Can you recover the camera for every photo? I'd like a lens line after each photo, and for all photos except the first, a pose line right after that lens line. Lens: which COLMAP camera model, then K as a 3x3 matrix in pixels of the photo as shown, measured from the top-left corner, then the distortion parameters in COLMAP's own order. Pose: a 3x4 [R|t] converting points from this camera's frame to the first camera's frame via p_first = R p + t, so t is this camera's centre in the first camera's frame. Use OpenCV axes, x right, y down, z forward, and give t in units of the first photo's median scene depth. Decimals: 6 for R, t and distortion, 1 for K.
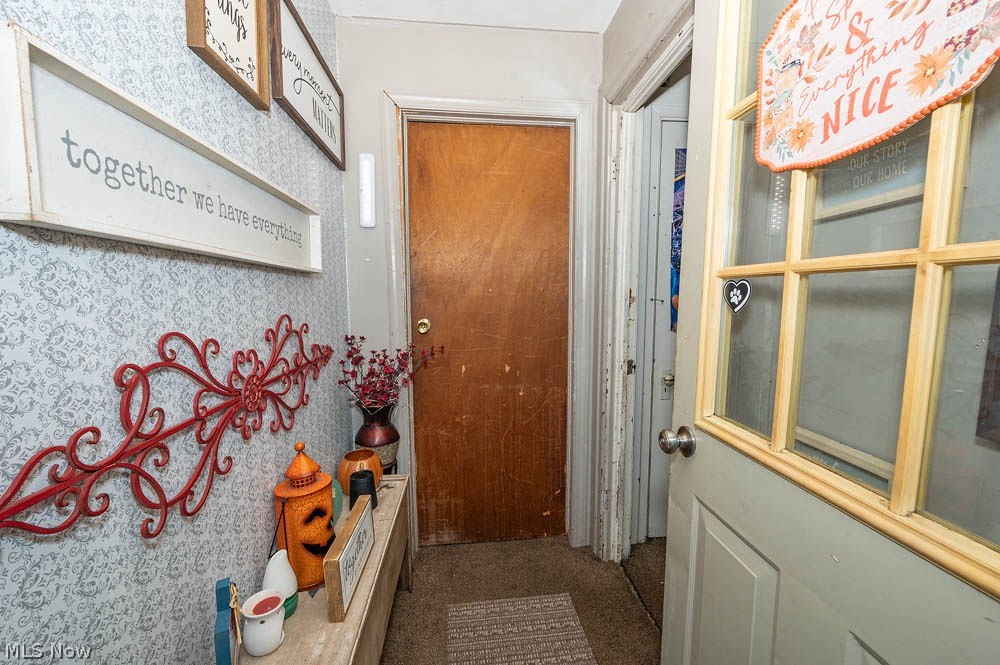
lens RADIAL K [[418.0, 0, 500.0], [0, 418.0, 332.5], [0, 0, 1]] dist [-0.000730, -0.000208]
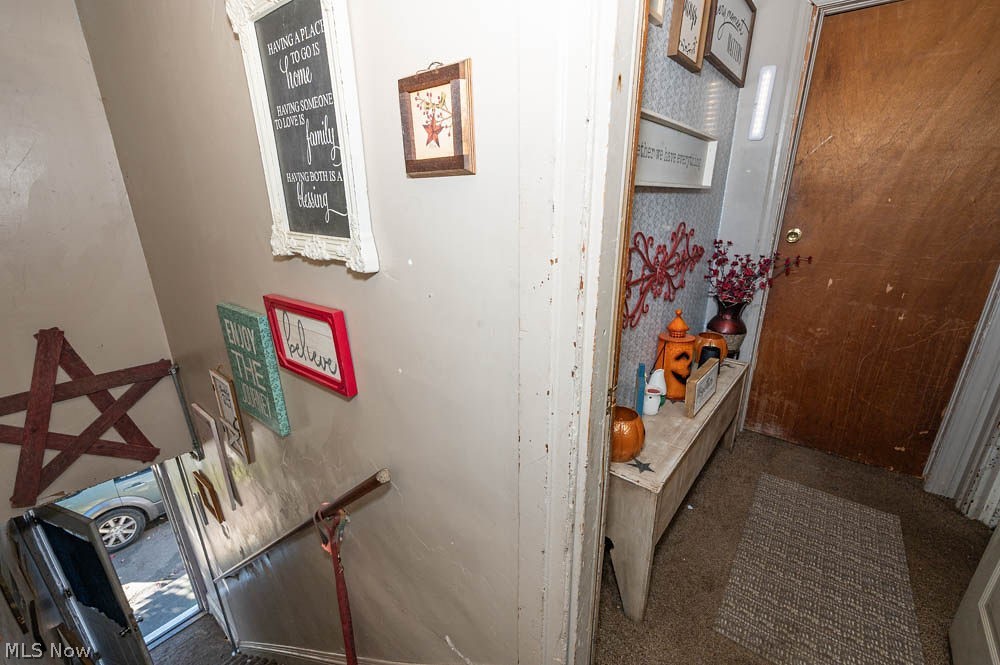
lens RADIAL K [[418.0, 0, 500.0], [0, 418.0, 332.5], [0, 0, 1]] dist [-0.000730, -0.000208]
pose [[0.709618, 0.220561, -0.669175, 0.055793], [-0.061737, 0.965552, 0.252779, -0.000485], [0.701877, -0.138064, 0.698790, -0.316561]]
